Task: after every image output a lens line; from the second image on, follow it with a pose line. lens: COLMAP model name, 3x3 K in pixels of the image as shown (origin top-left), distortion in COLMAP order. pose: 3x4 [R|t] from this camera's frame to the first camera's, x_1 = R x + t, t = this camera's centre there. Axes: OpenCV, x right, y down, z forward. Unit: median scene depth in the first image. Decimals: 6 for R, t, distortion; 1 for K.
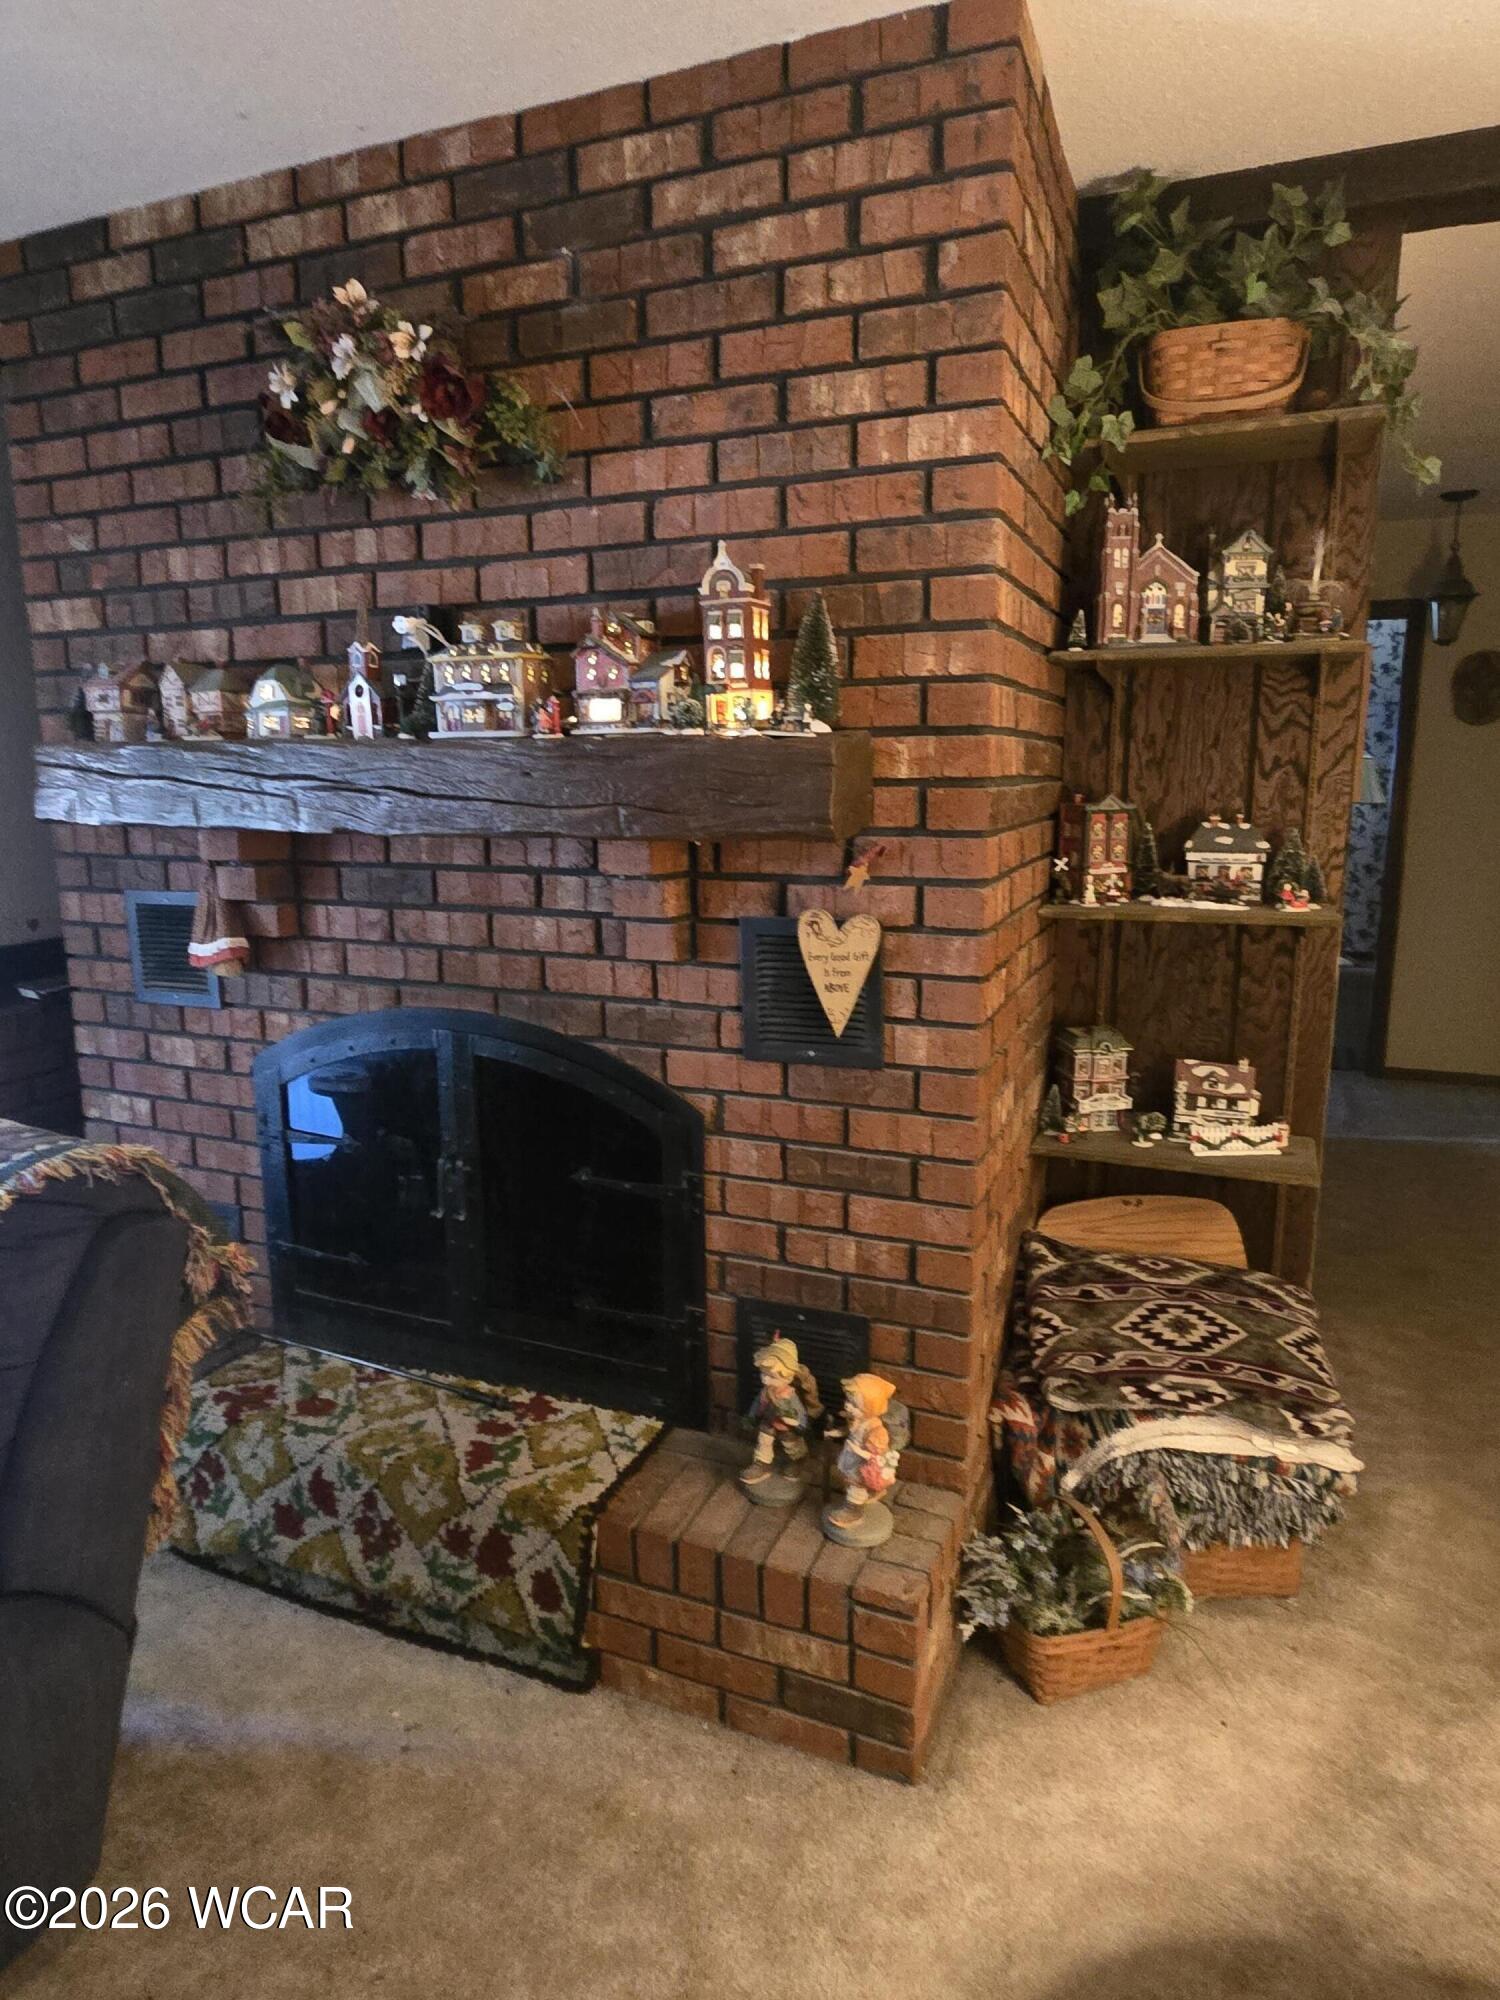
lens RADIAL K [[1197.1, 0, 750.0], [0, 1197.1, 1000.0], [0, 0, 1]] dist [-0.001235, 0.001826]
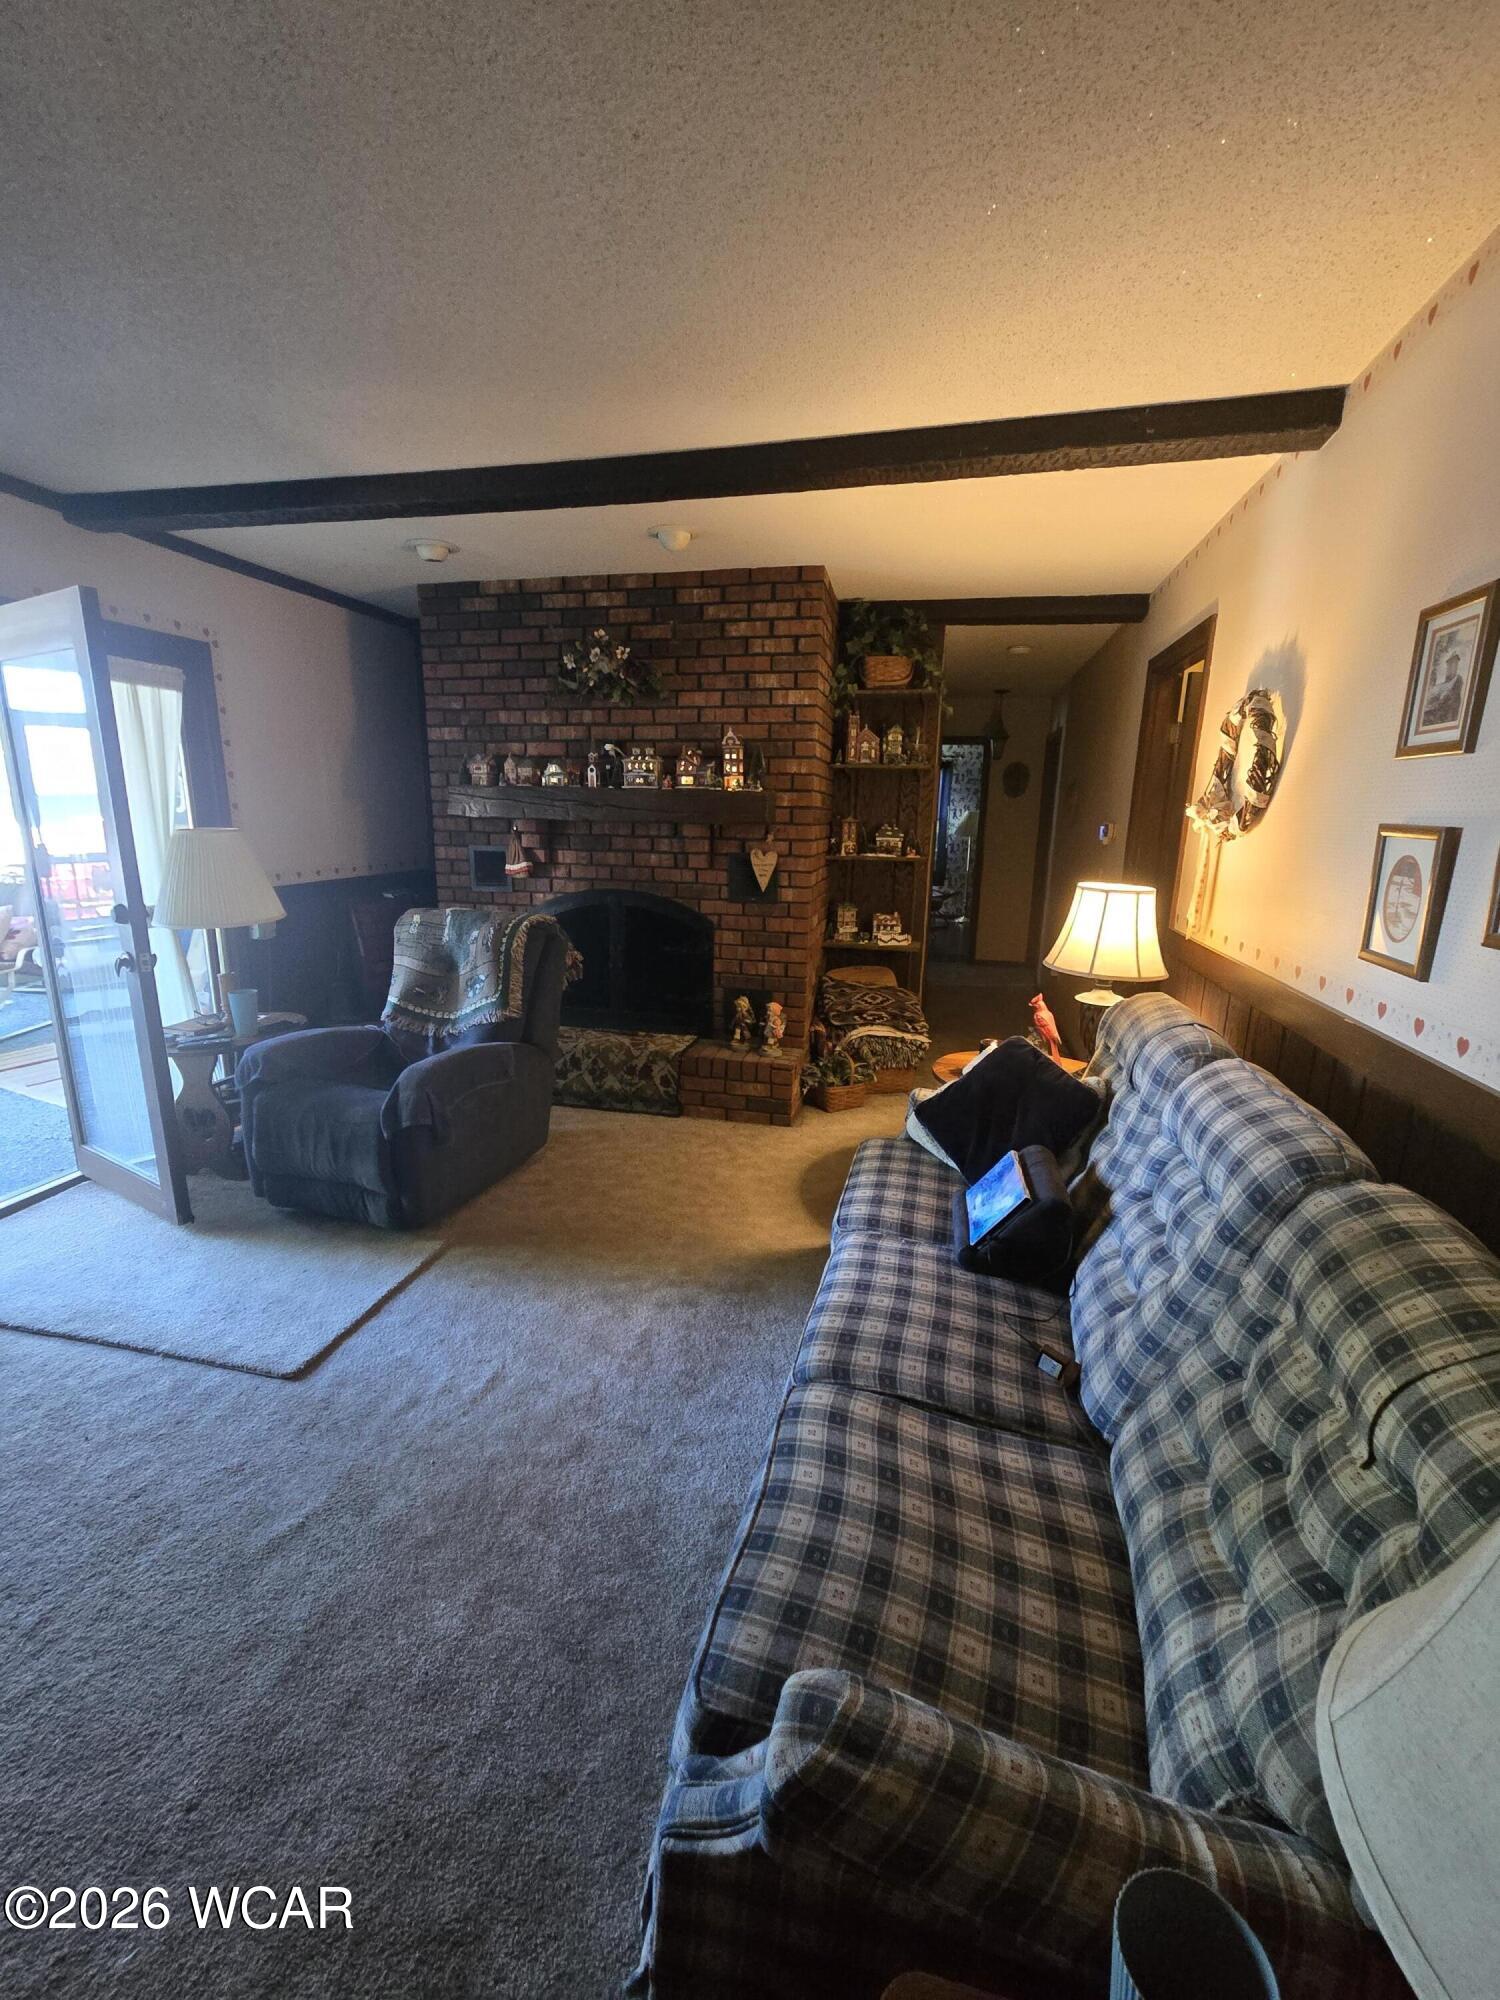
lens RADIAL K [[793.7, 0, 750.0], [0, 793.7, 1000.0], [0, 0, 1]] dist [-0.000935, 0.000064]
pose [[0.985967, -0.012015, 0.166505, -0.275929], [0.005924, 0.999297, 0.037031, 0.212891], [-0.166833, -0.035525, 0.985345, -0.910406]]
